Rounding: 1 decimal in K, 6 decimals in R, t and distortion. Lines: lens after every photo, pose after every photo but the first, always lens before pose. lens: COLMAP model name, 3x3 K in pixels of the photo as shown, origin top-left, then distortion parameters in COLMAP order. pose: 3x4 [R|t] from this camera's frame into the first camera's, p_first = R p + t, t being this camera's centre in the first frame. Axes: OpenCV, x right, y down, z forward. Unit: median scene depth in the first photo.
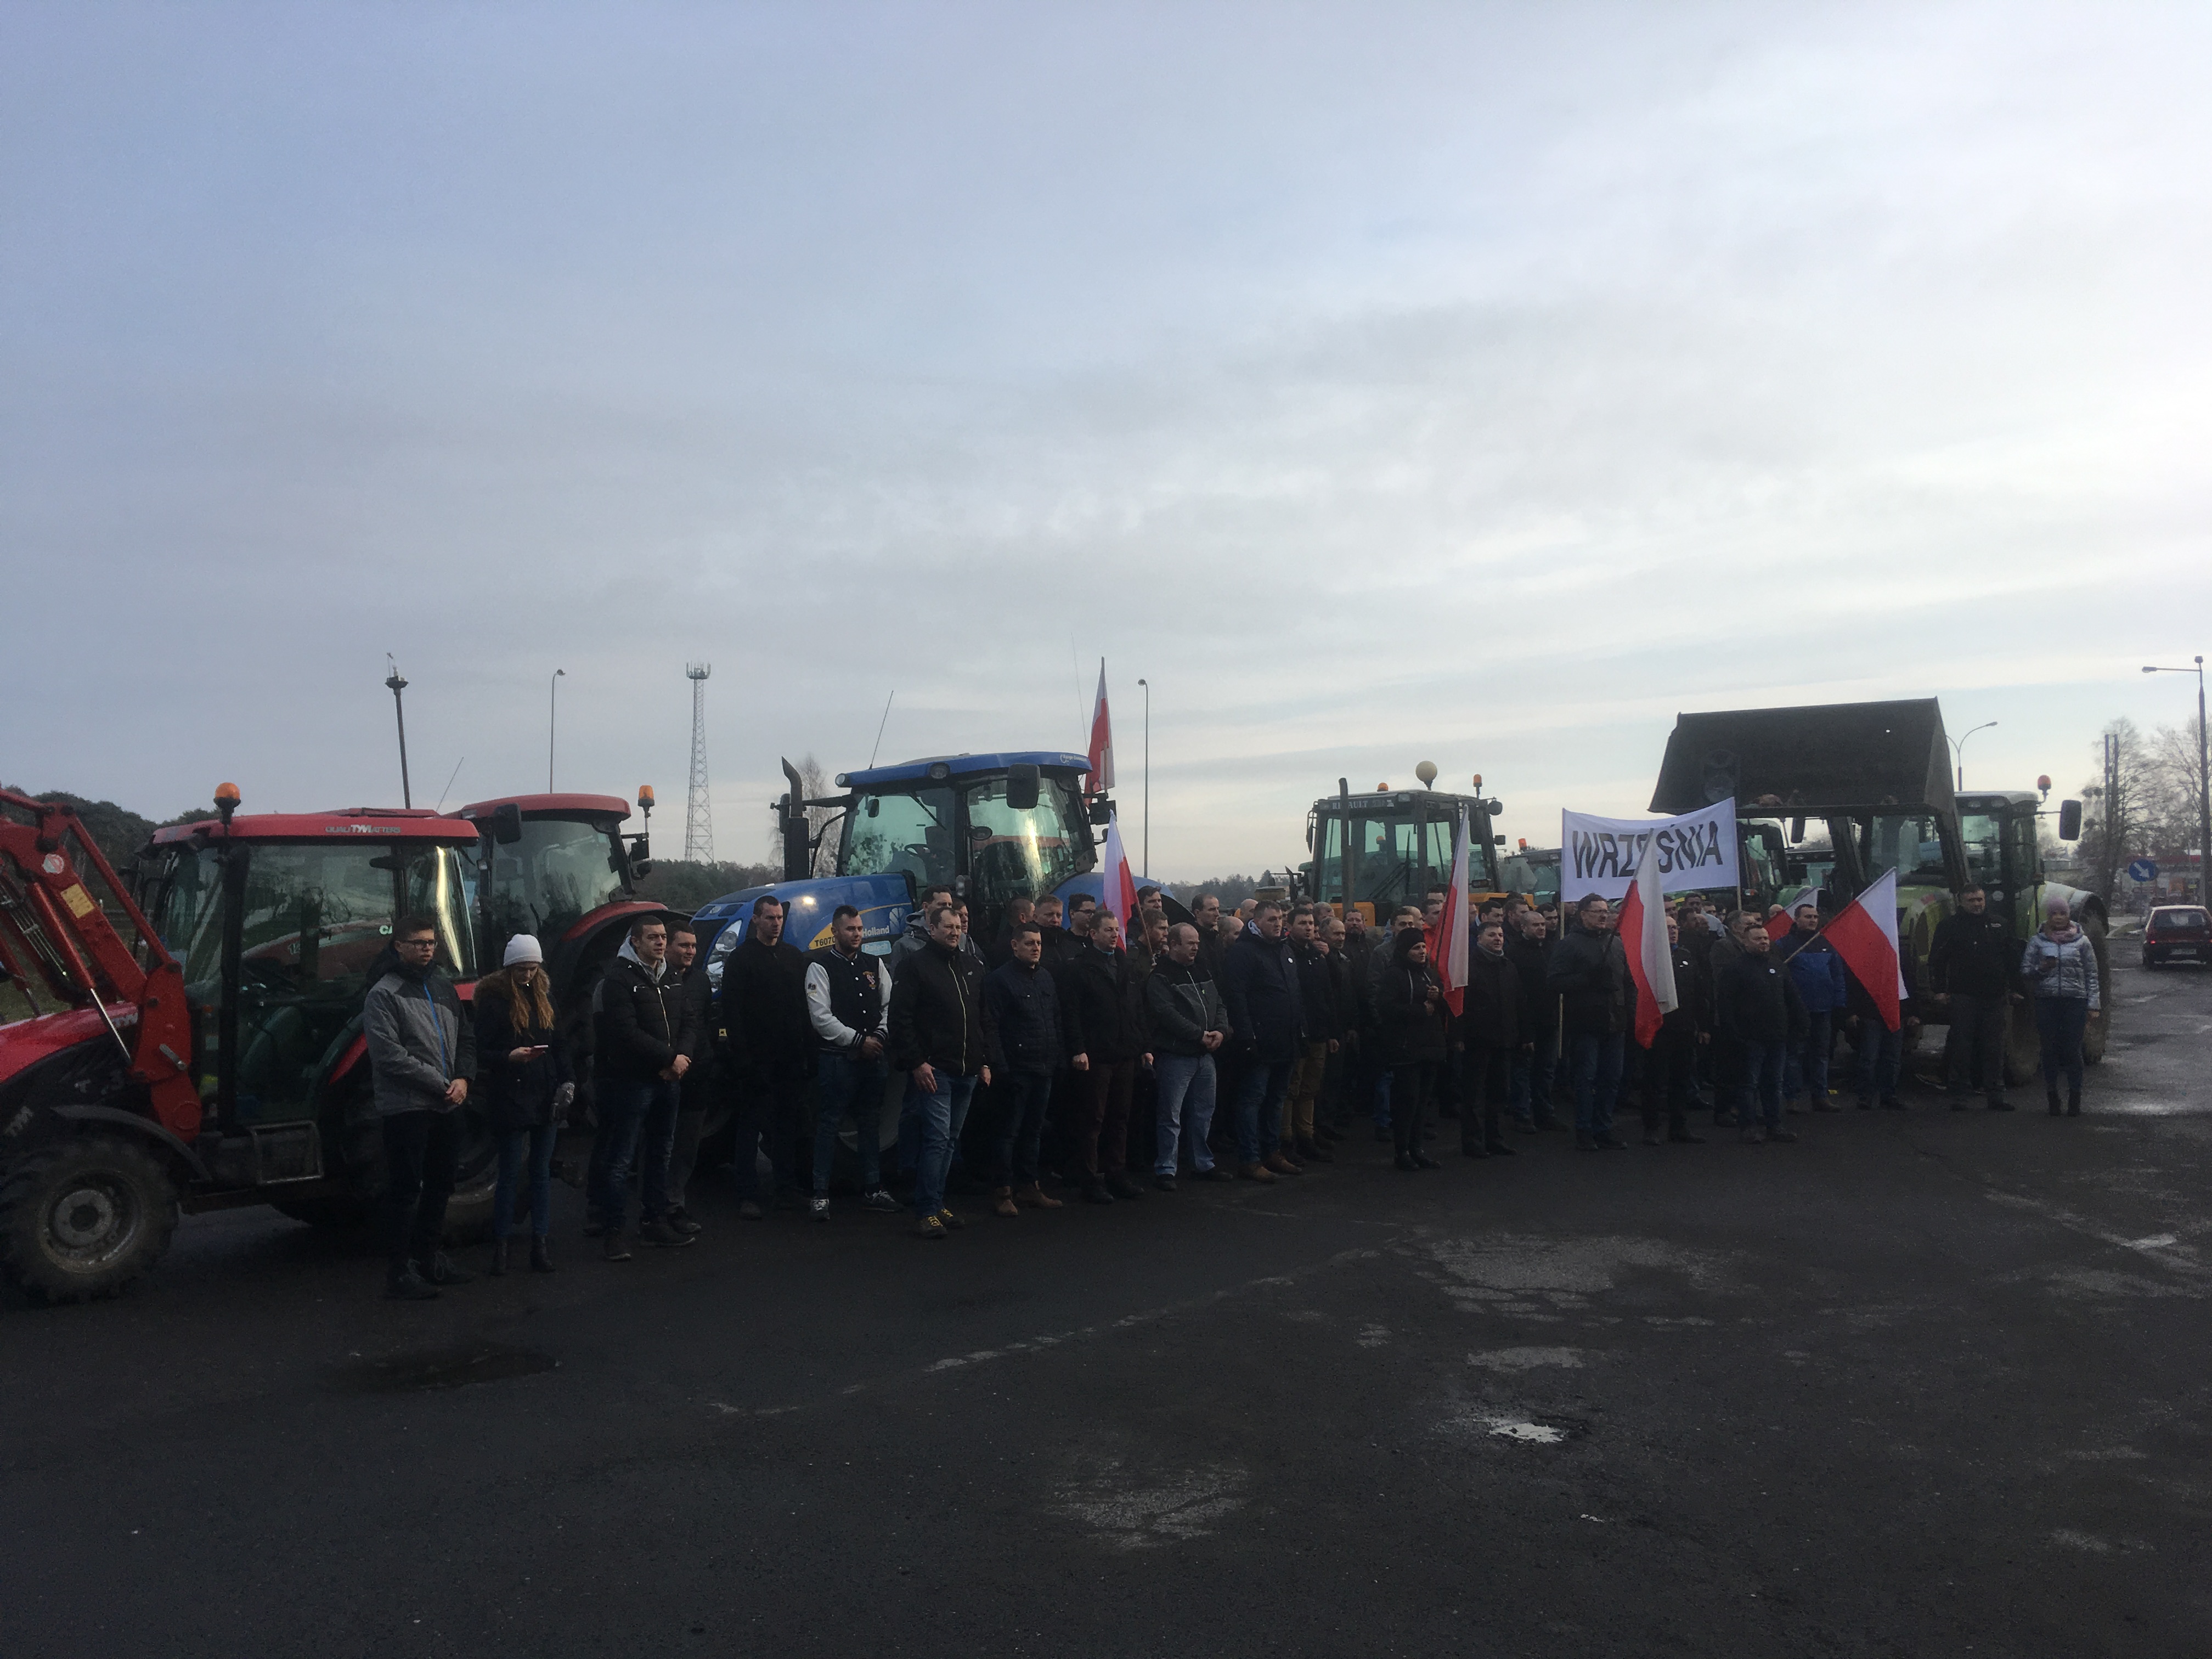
lens RADIAL K [[1826.8, 0, 1094.8], [0, 1826.8, 830.8], [0, 0, 1]] dist [0.099496, -0.151192]
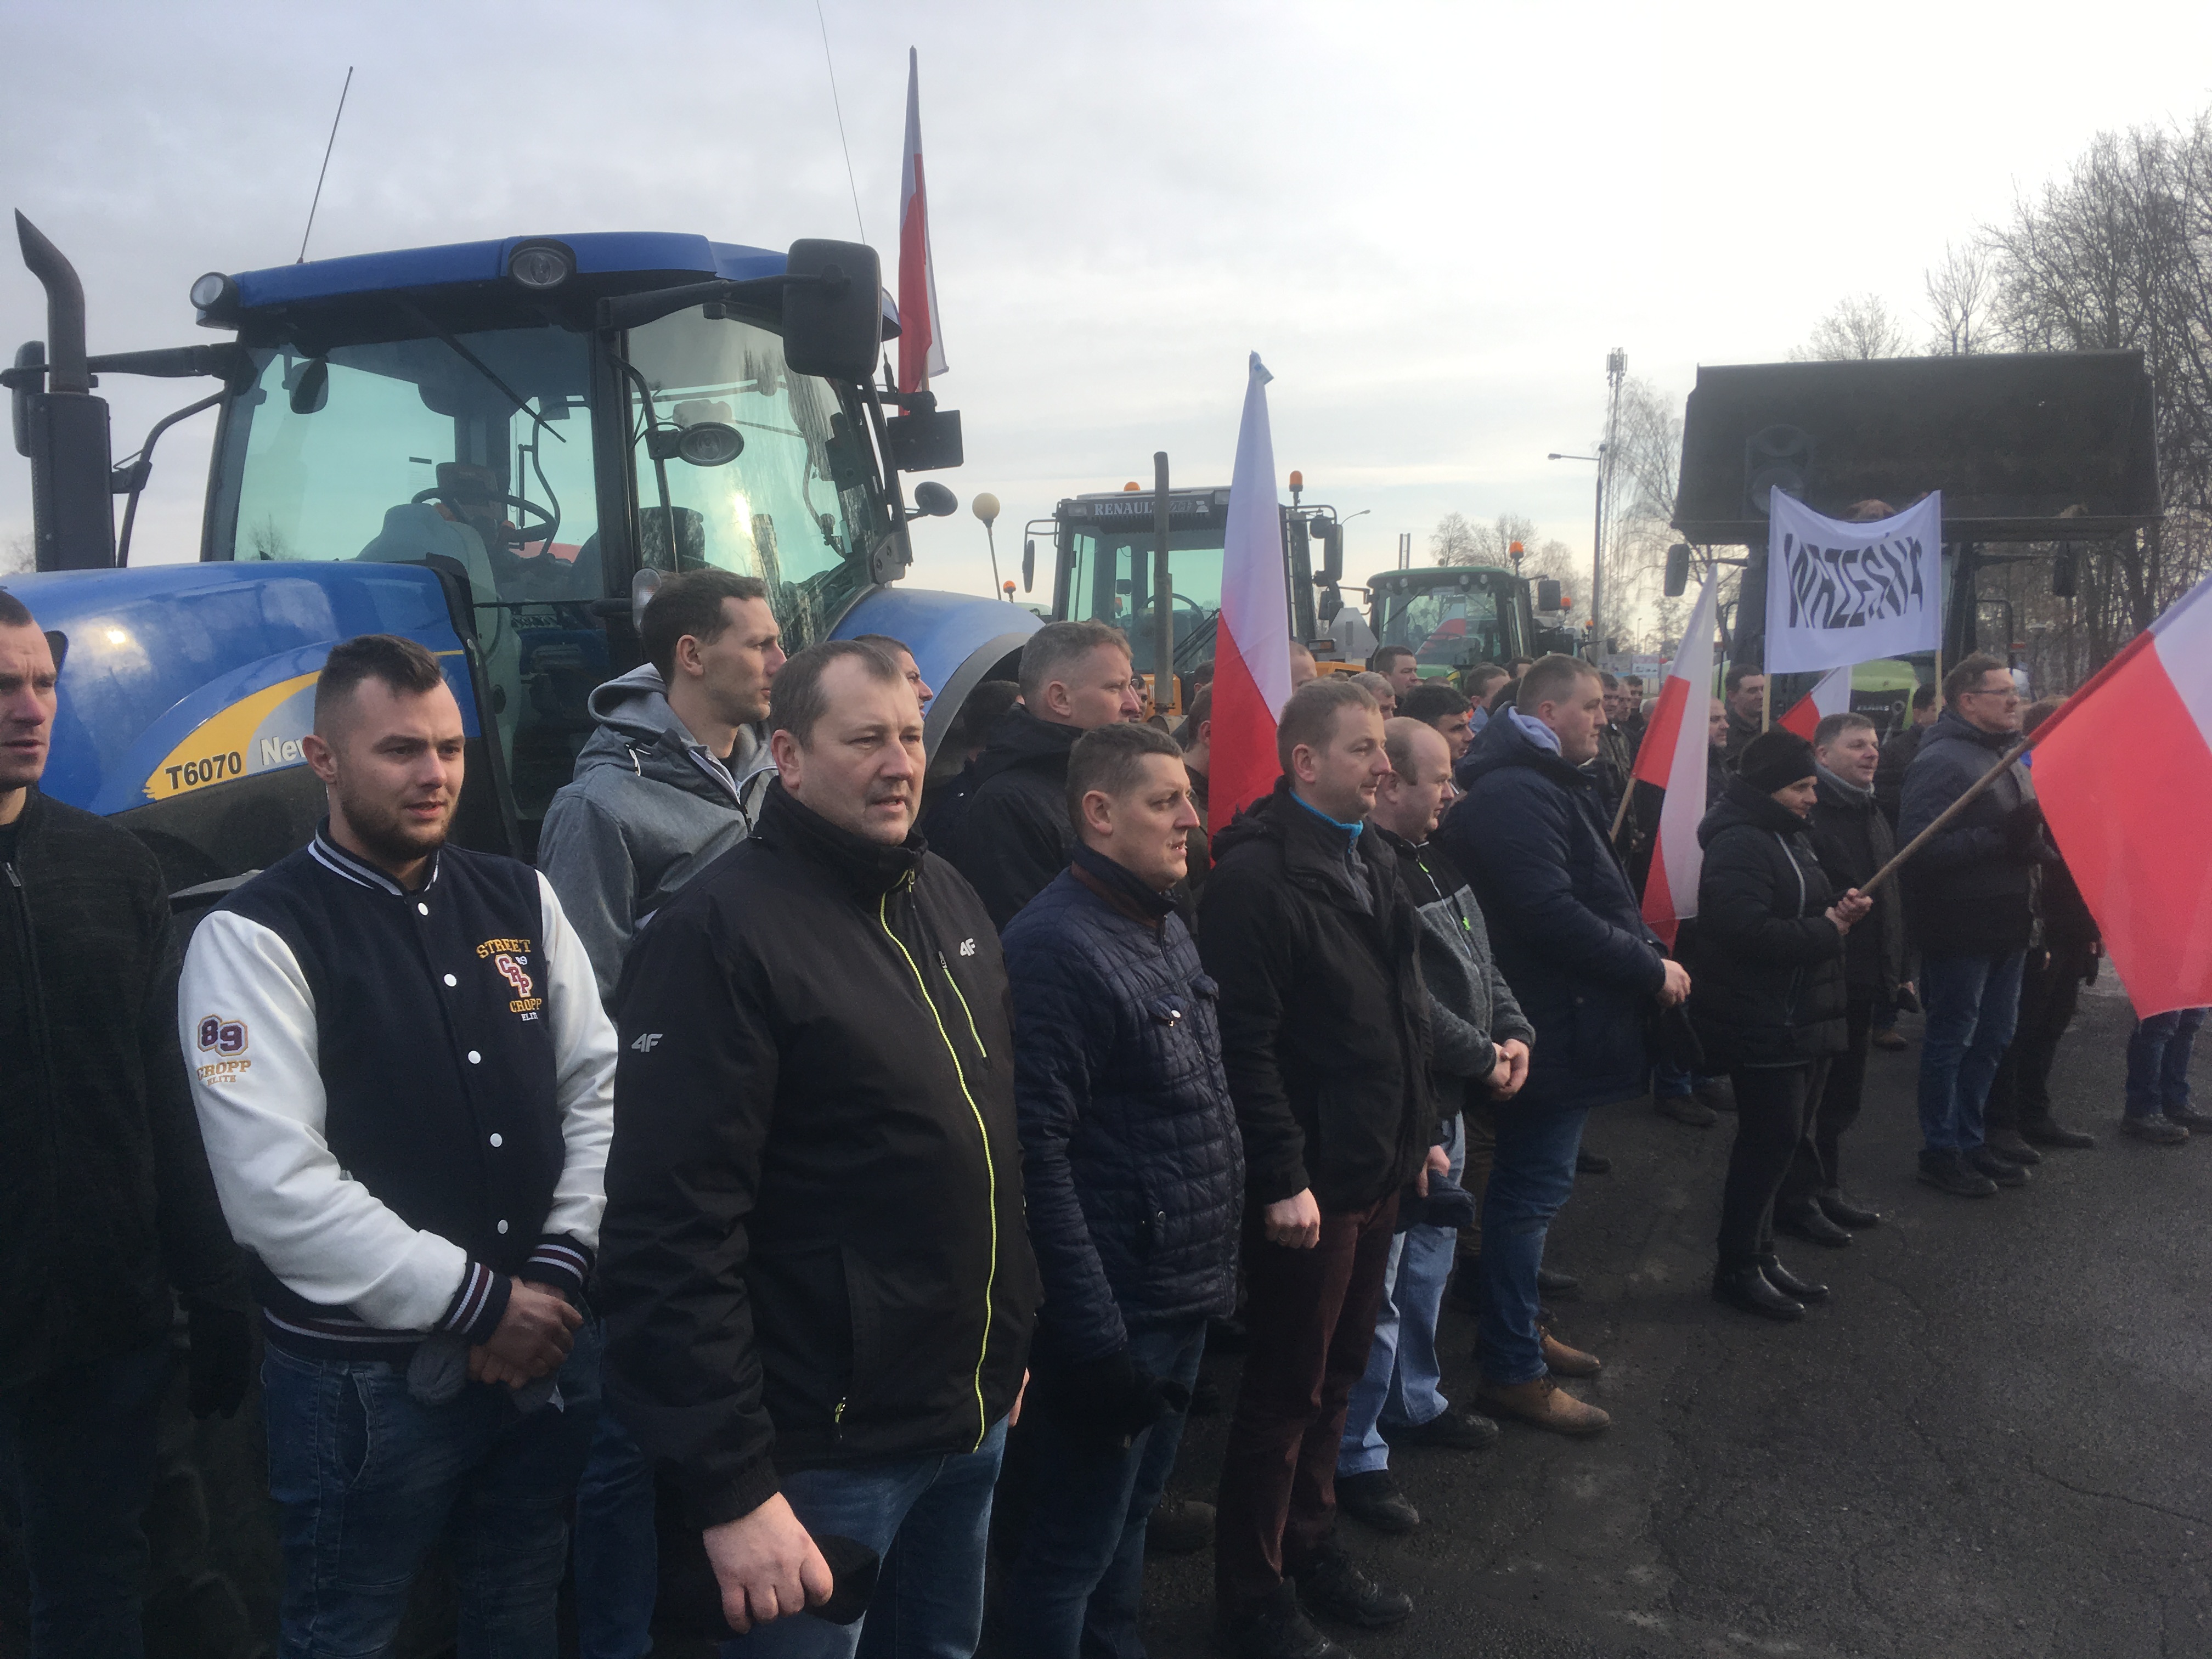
lens RADIAL K [[1826.8, 0, 1094.8], [0, 1826.8, 830.8], [0, 0, 1]] dist [0.099496, -0.151192]
pose [[0.939558, -0.017057, 0.341964, -0.101823], [-0.024472, 0.992859, 0.116760, 0.027800], [-0.341514, -0.118071, 0.932431, 0.594531]]
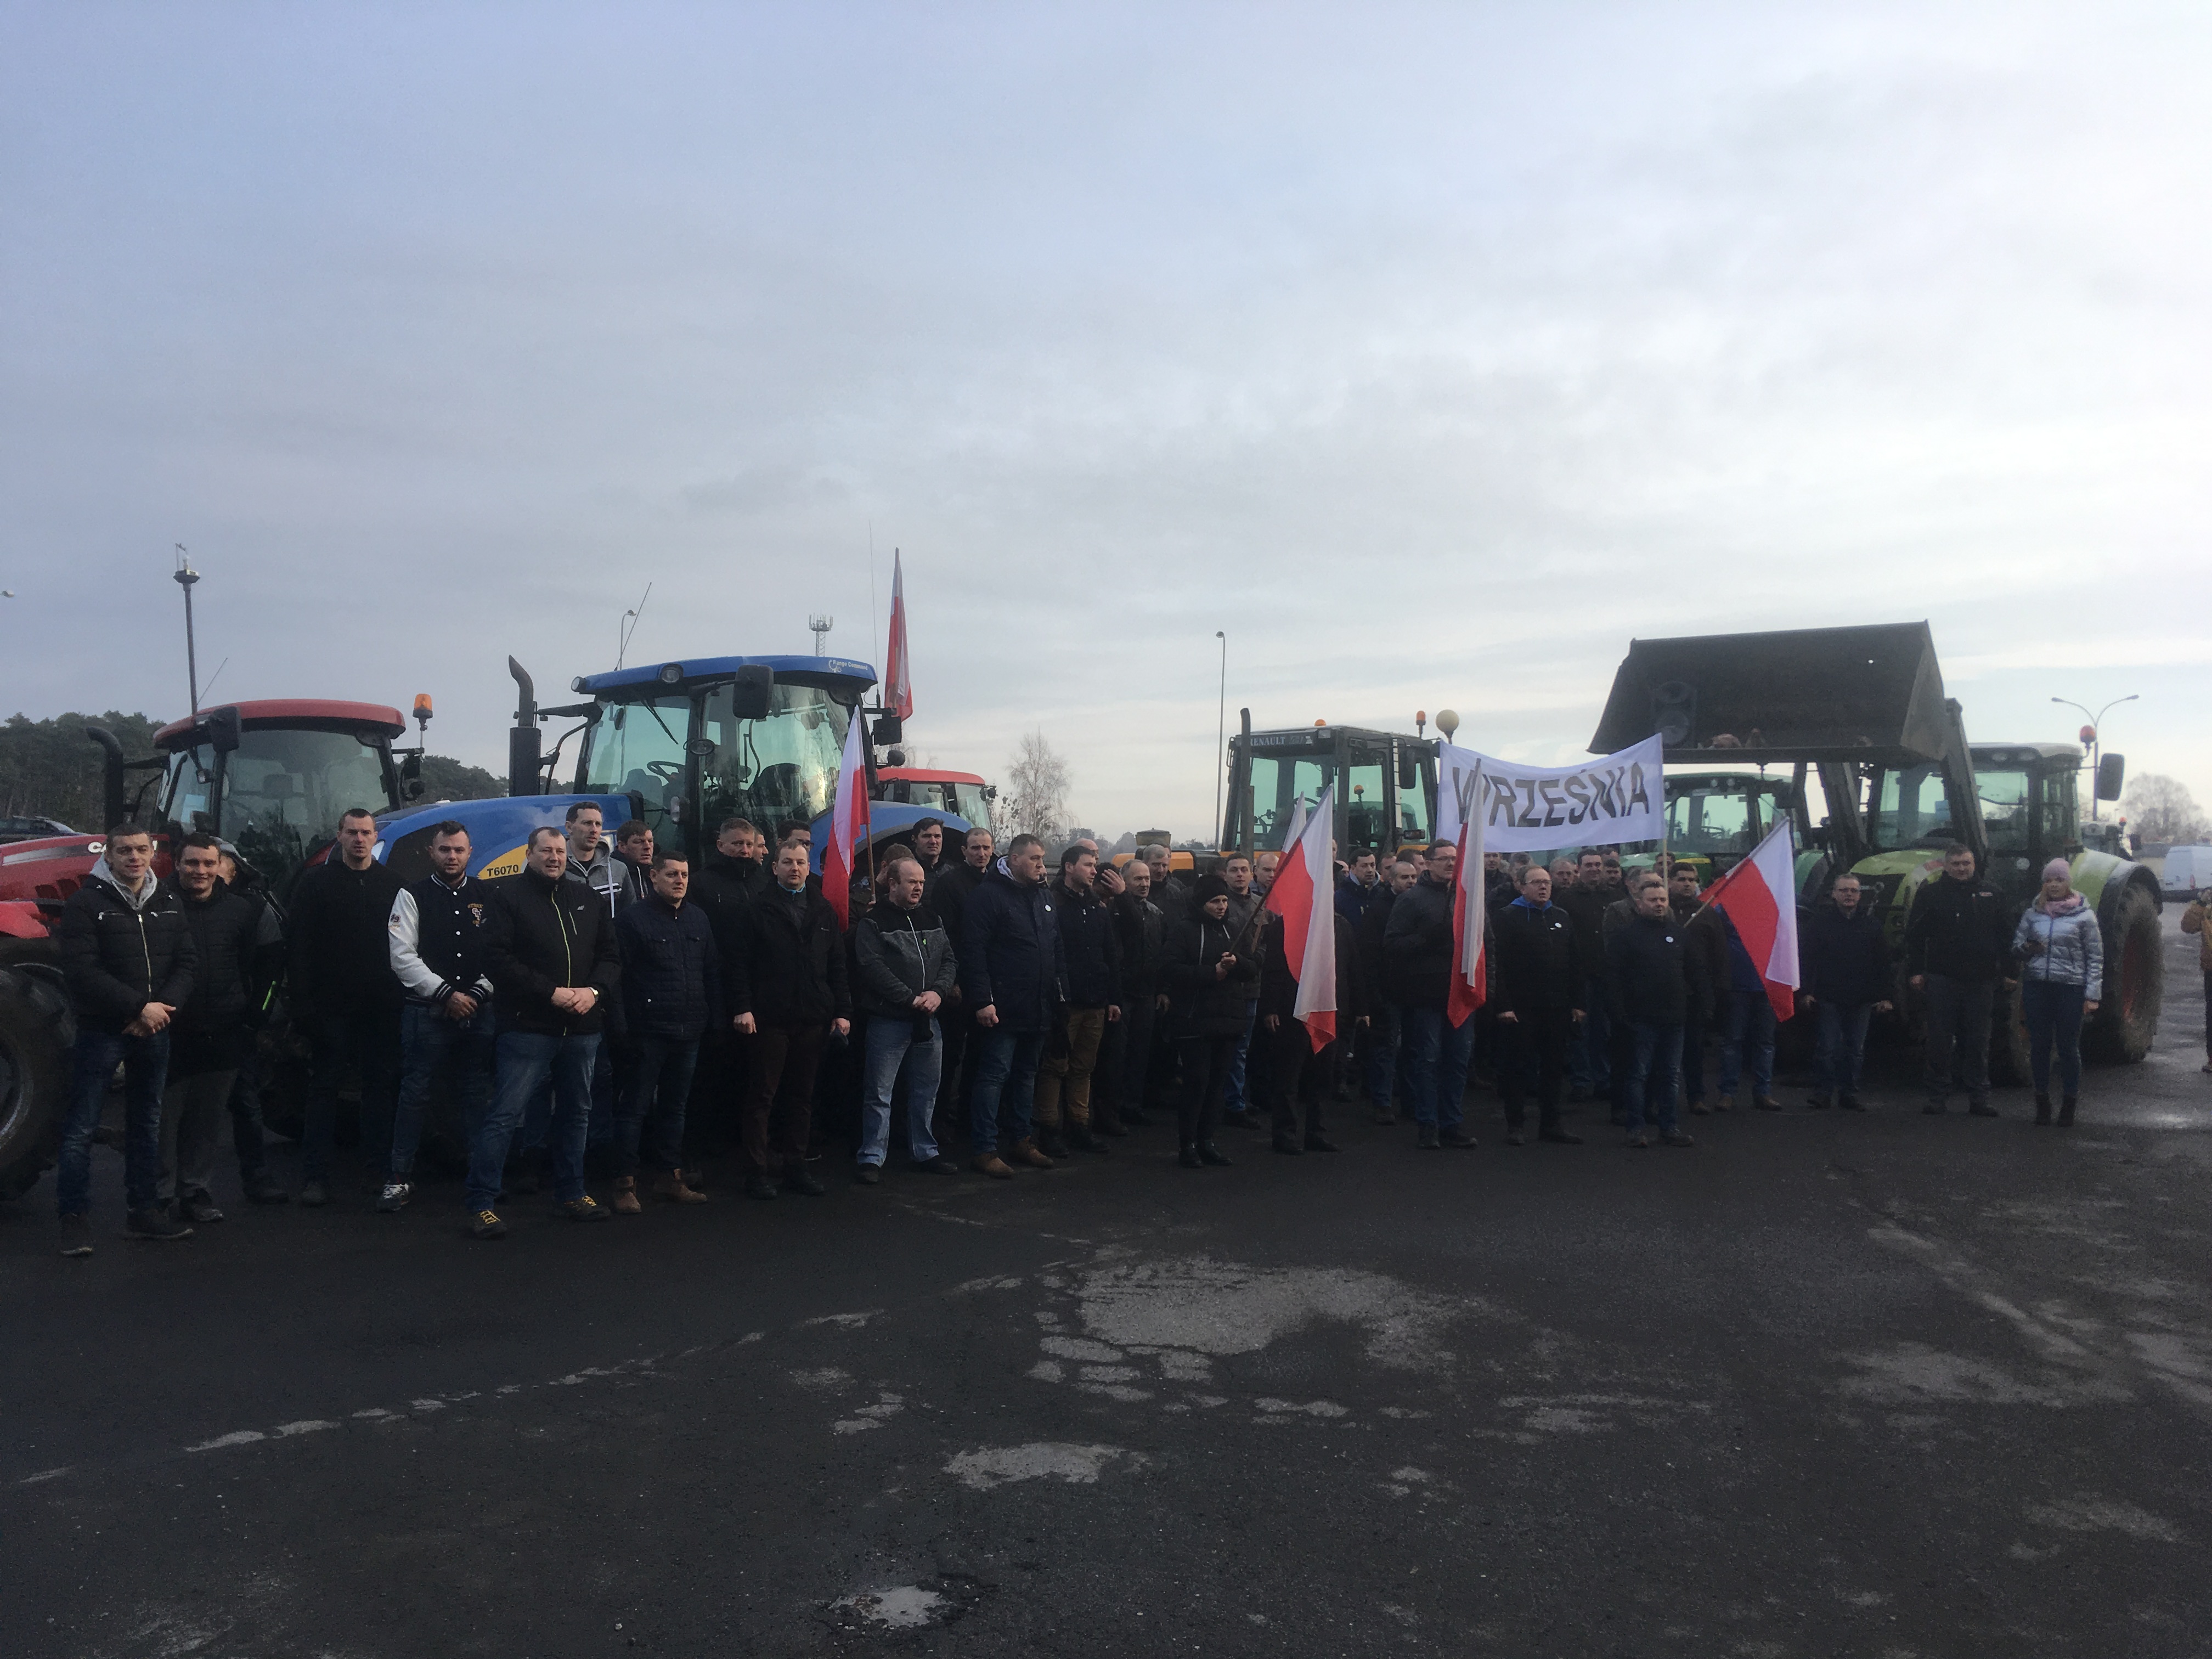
lens RADIAL K [[1826.8, 0, 1094.8], [0, 1826.8, 830.8], [0, 0, 1]] dist [0.099496, -0.151192]
pose [[0.997600, 0.025877, -0.064223, 0.155168], [-0.024459, 0.999442, 0.022769, 0.014584], [0.064776, -0.021143, 0.997676, 0.158924]]
